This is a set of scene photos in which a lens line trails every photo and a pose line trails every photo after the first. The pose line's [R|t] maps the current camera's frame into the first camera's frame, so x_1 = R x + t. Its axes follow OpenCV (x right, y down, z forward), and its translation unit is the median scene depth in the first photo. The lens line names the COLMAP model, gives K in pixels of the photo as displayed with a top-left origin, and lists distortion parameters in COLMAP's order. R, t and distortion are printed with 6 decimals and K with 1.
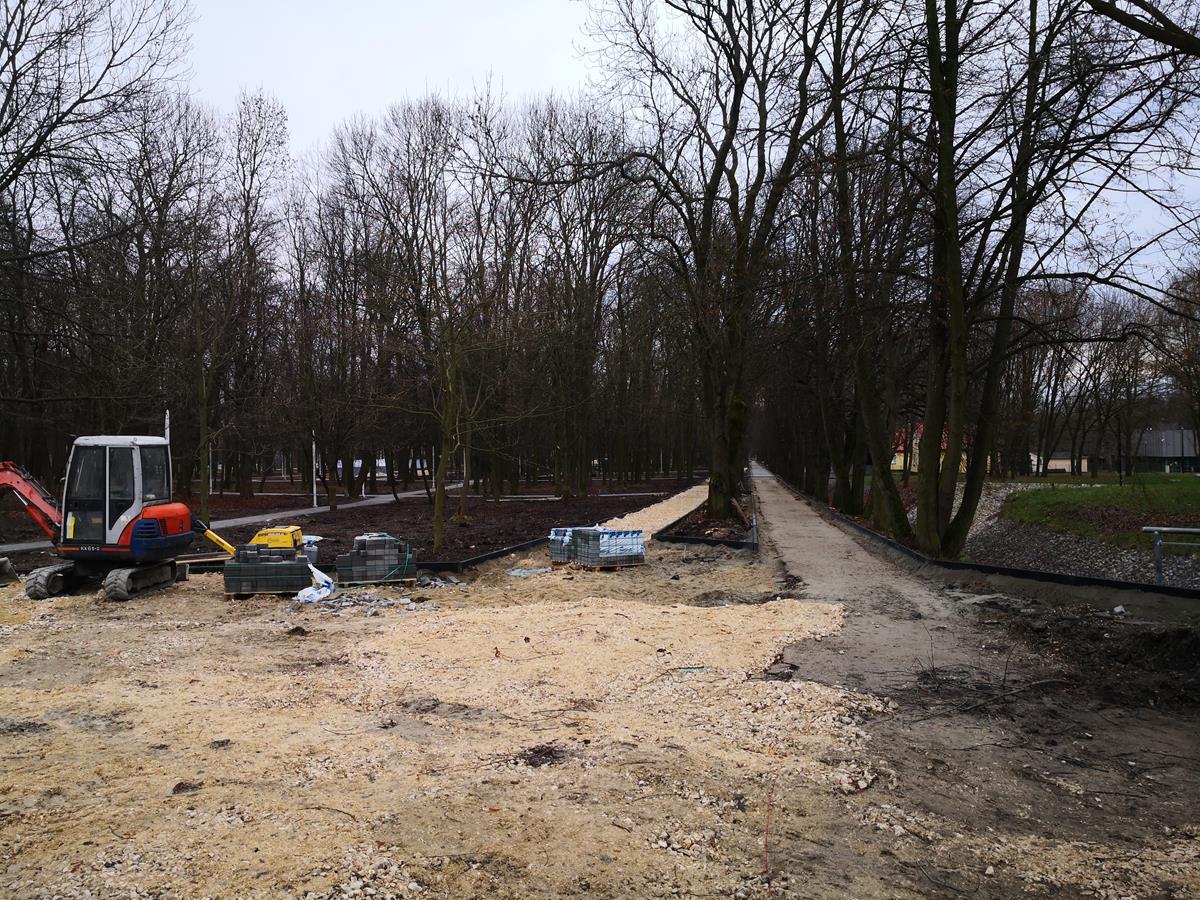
lens RADIAL K [[986.2, 0, 595.0], [0, 986.2, 429.3], [0, 0, 1]] dist [0.027601, -0.049894]
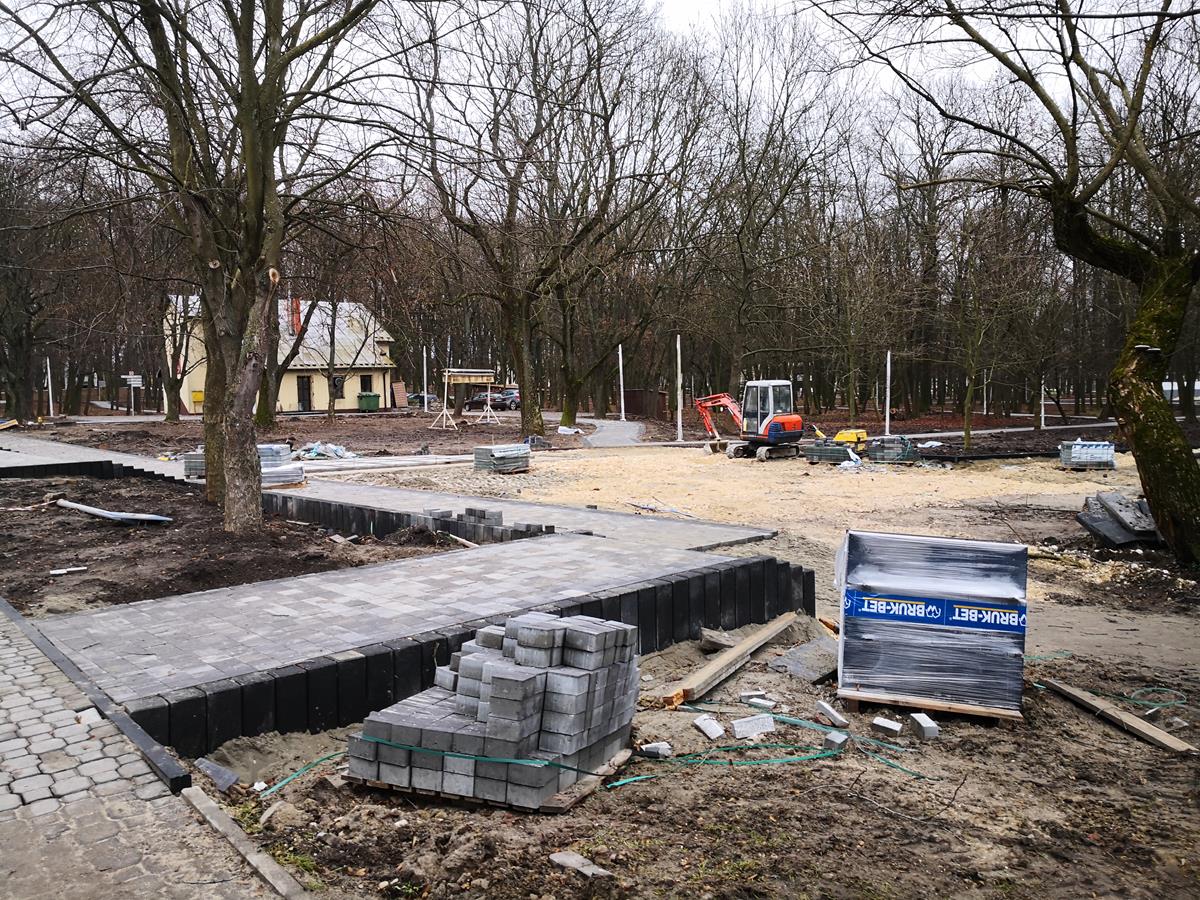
lens RADIAL K [[986.2, 0, 595.0], [0, 986.2, 429.3], [0, 0, 1]] dist [0.027601, -0.049894]
pose [[0.691480, 0.032881, -0.721647, 0.725627], [0.023875, 0.997378, 0.068320, -0.039817], [0.722001, -0.064471, 0.688882, -0.629679]]
